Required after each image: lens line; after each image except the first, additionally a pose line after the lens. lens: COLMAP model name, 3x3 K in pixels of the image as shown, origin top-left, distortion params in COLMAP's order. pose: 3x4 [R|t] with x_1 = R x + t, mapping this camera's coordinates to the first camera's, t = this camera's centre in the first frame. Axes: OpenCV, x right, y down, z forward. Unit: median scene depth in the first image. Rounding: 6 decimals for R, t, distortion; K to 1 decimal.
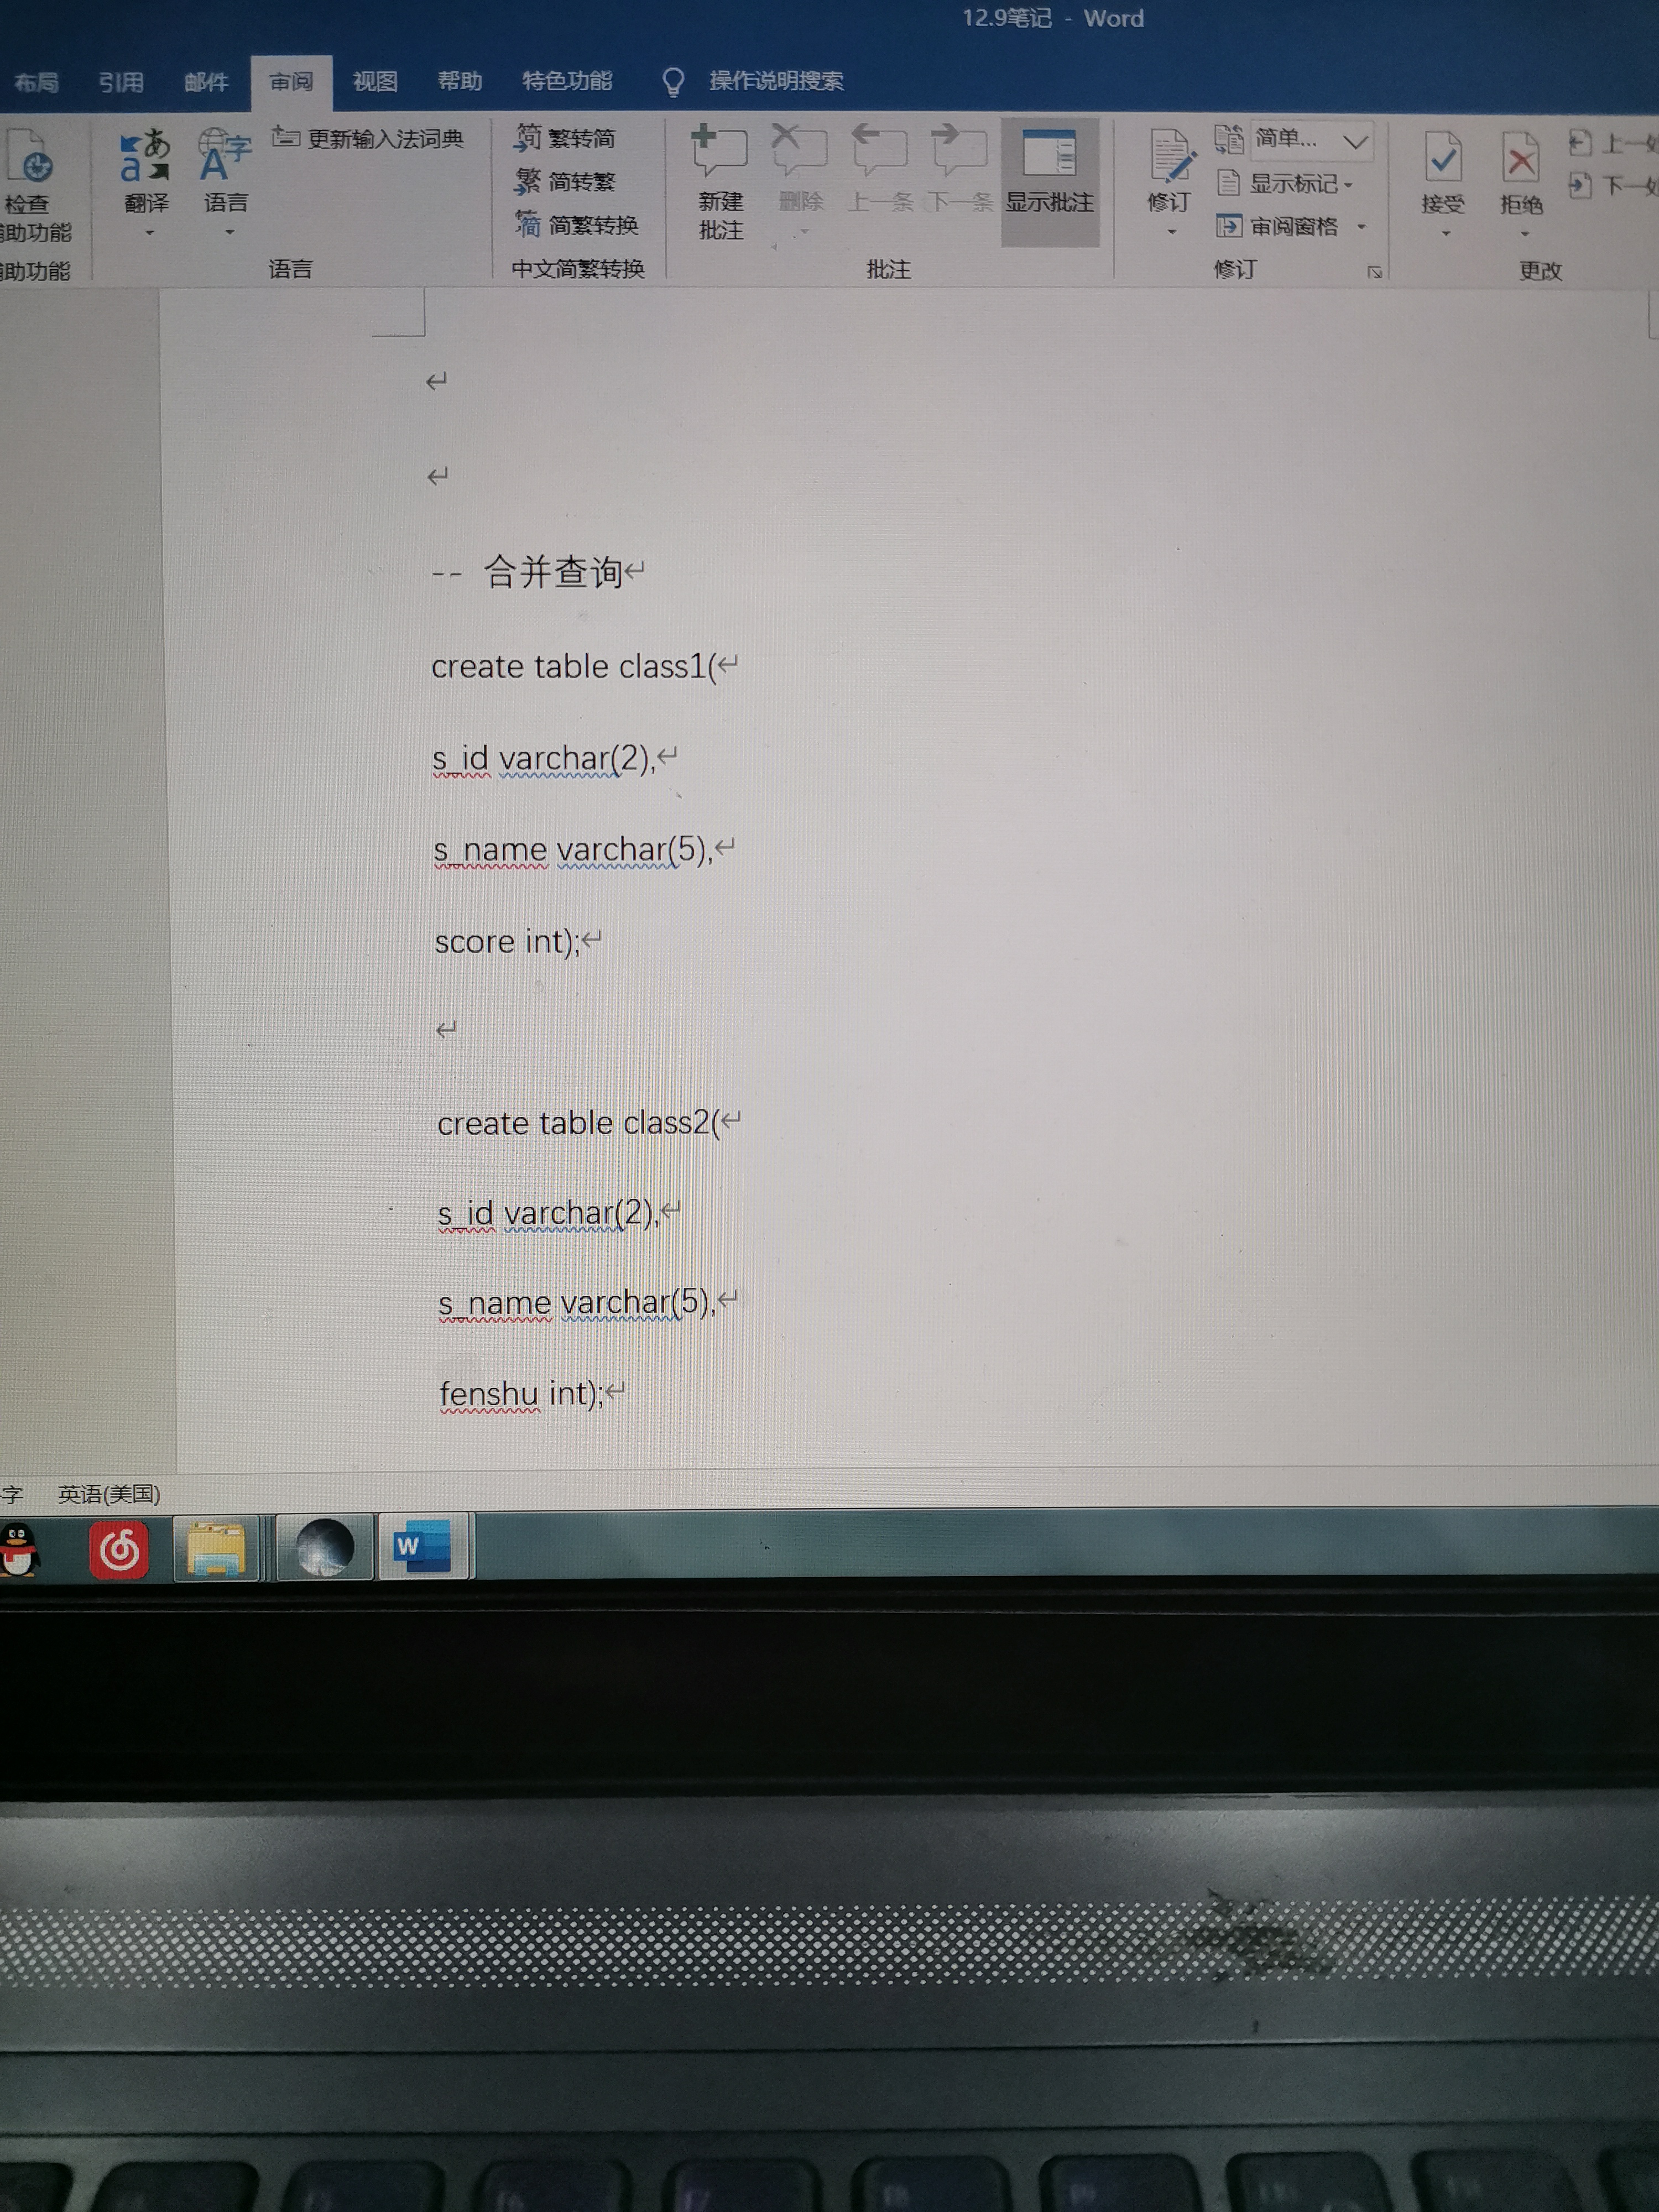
lens RADIAL K [[1756.1, 0, 817.6], [0, 1756.1, 1073.6], [0, 0, 1]] dist [0.025903, -0.077965]
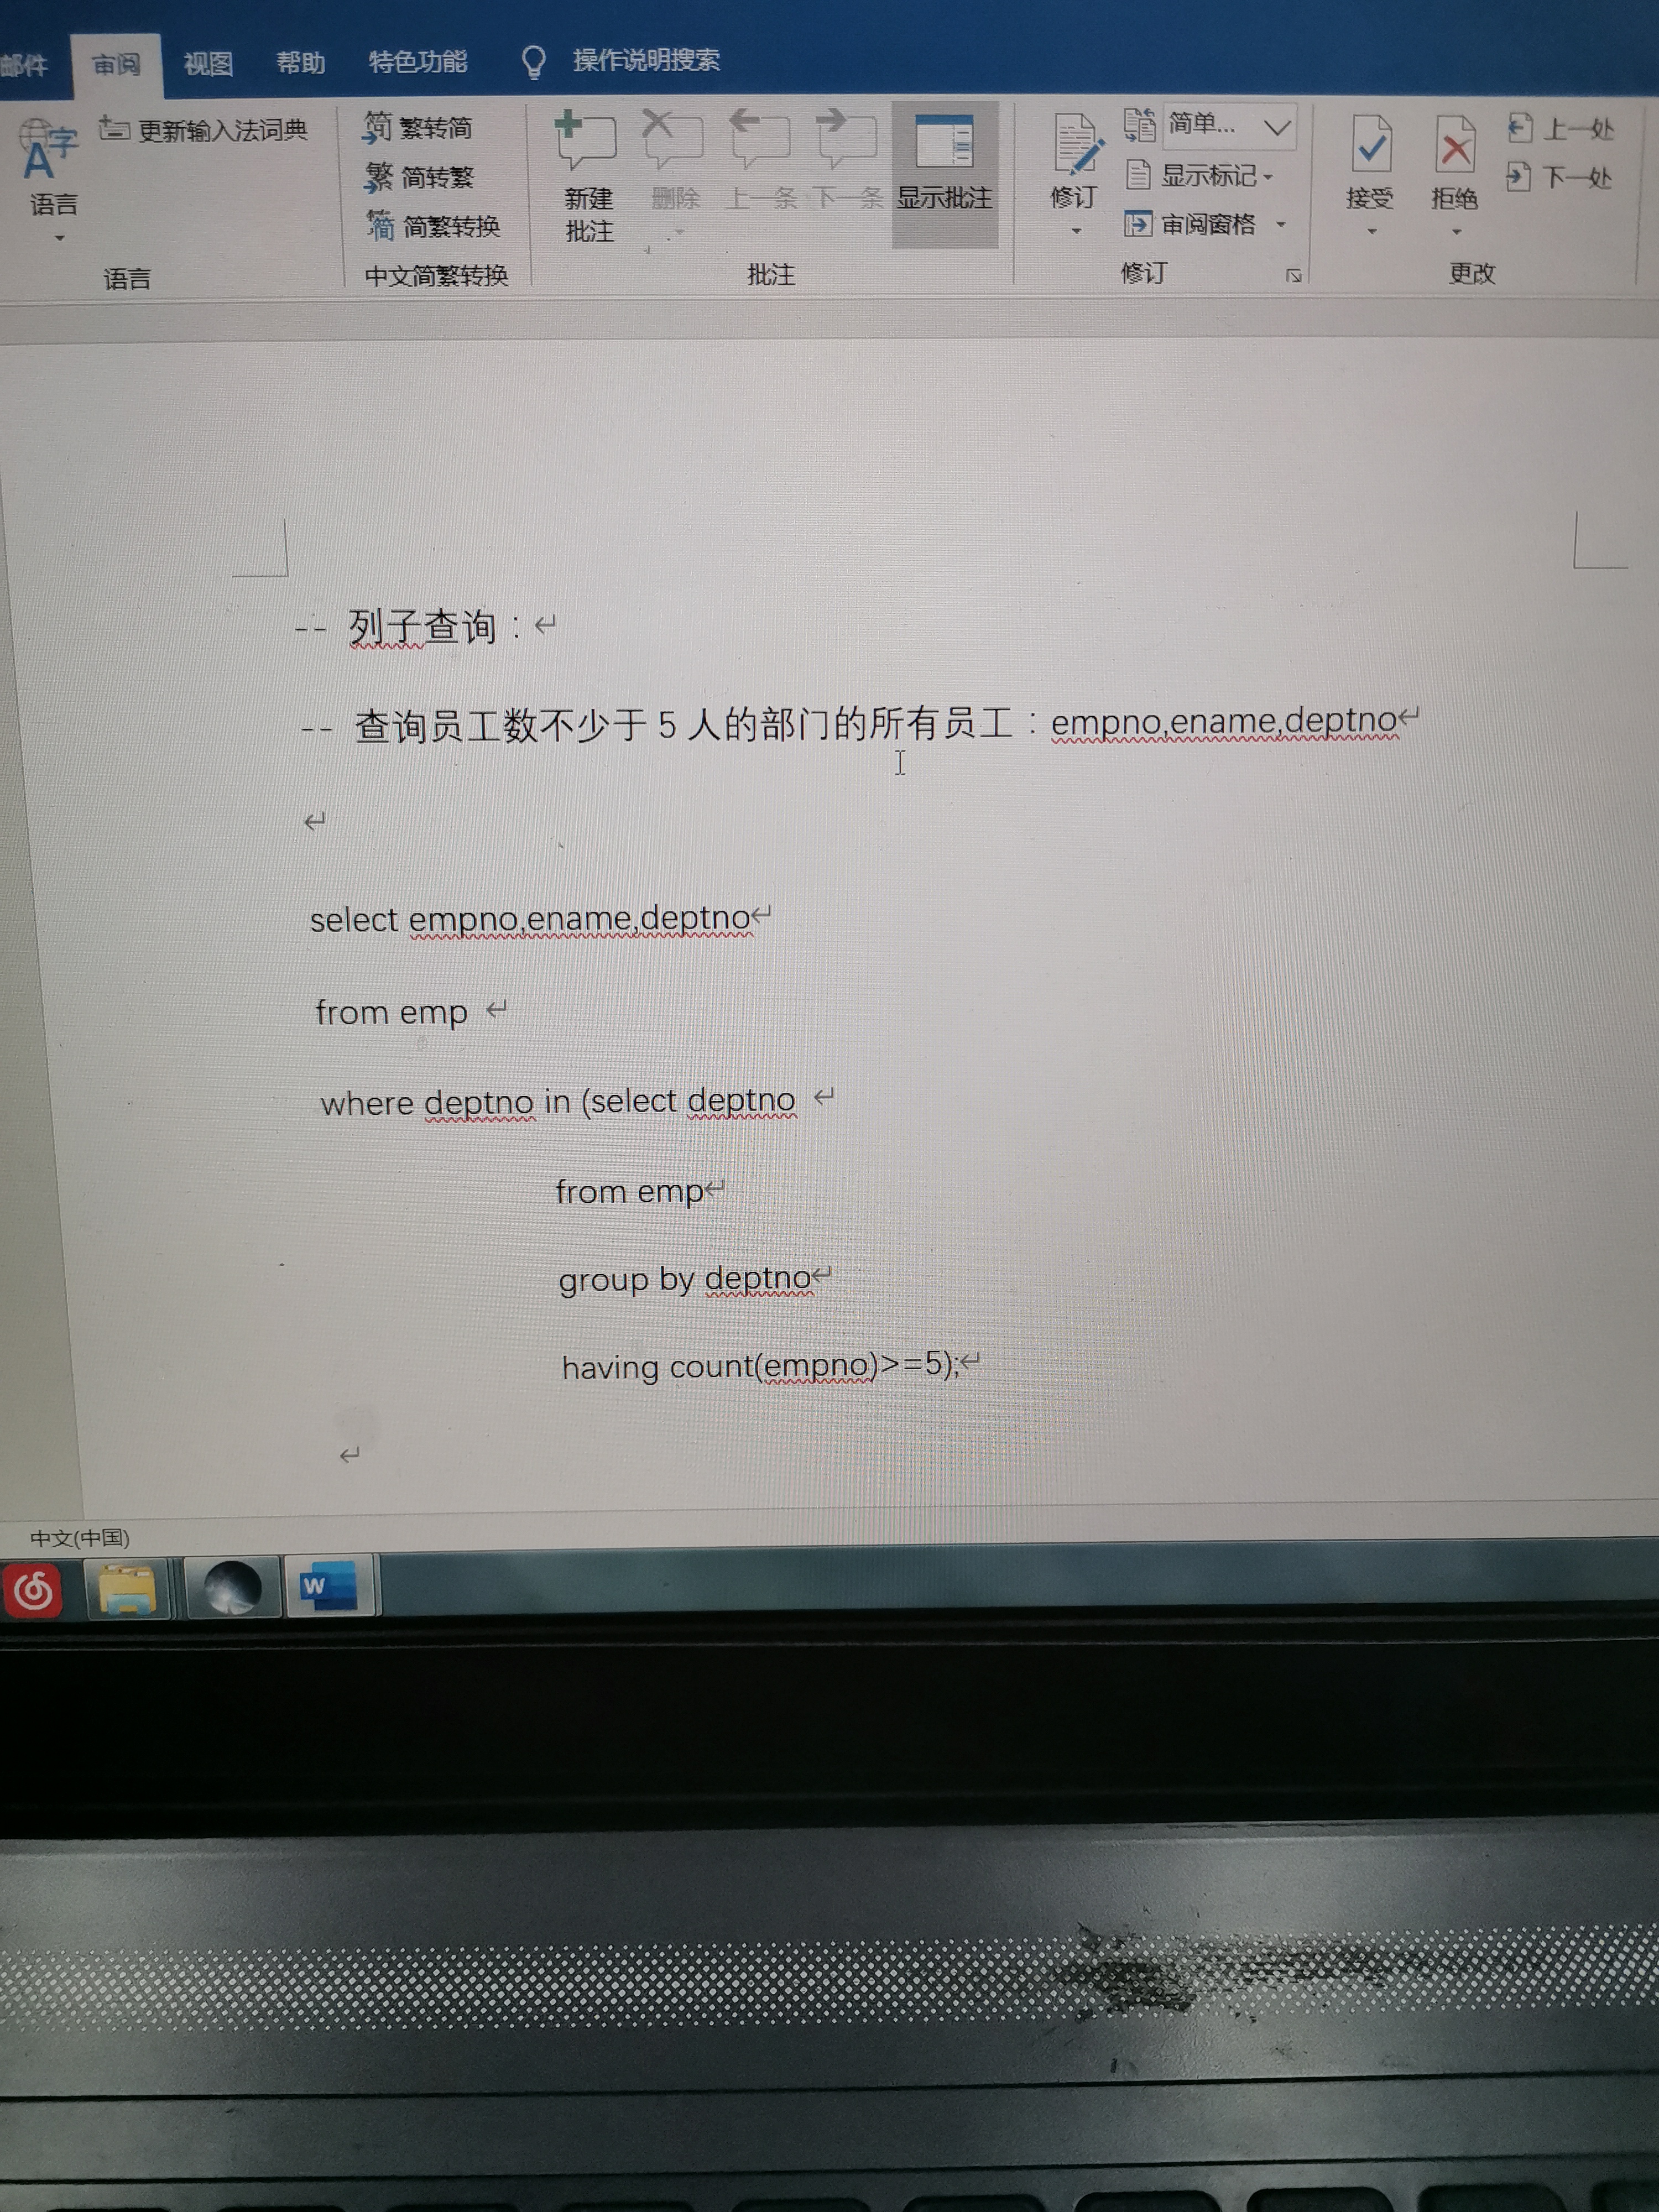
lens RADIAL K [[1756.1, 0, 808.8], [0, 1756.1, 1101.3], [0, 0, 1]] dist [0.025903, -0.077965]
pose [[0.999958, -0.006885, 0.006038, 0.051758], [0.006015, 0.990989, 0.133809, -0.149237], [-0.006905, -0.133767, 0.990989, 0.021067]]
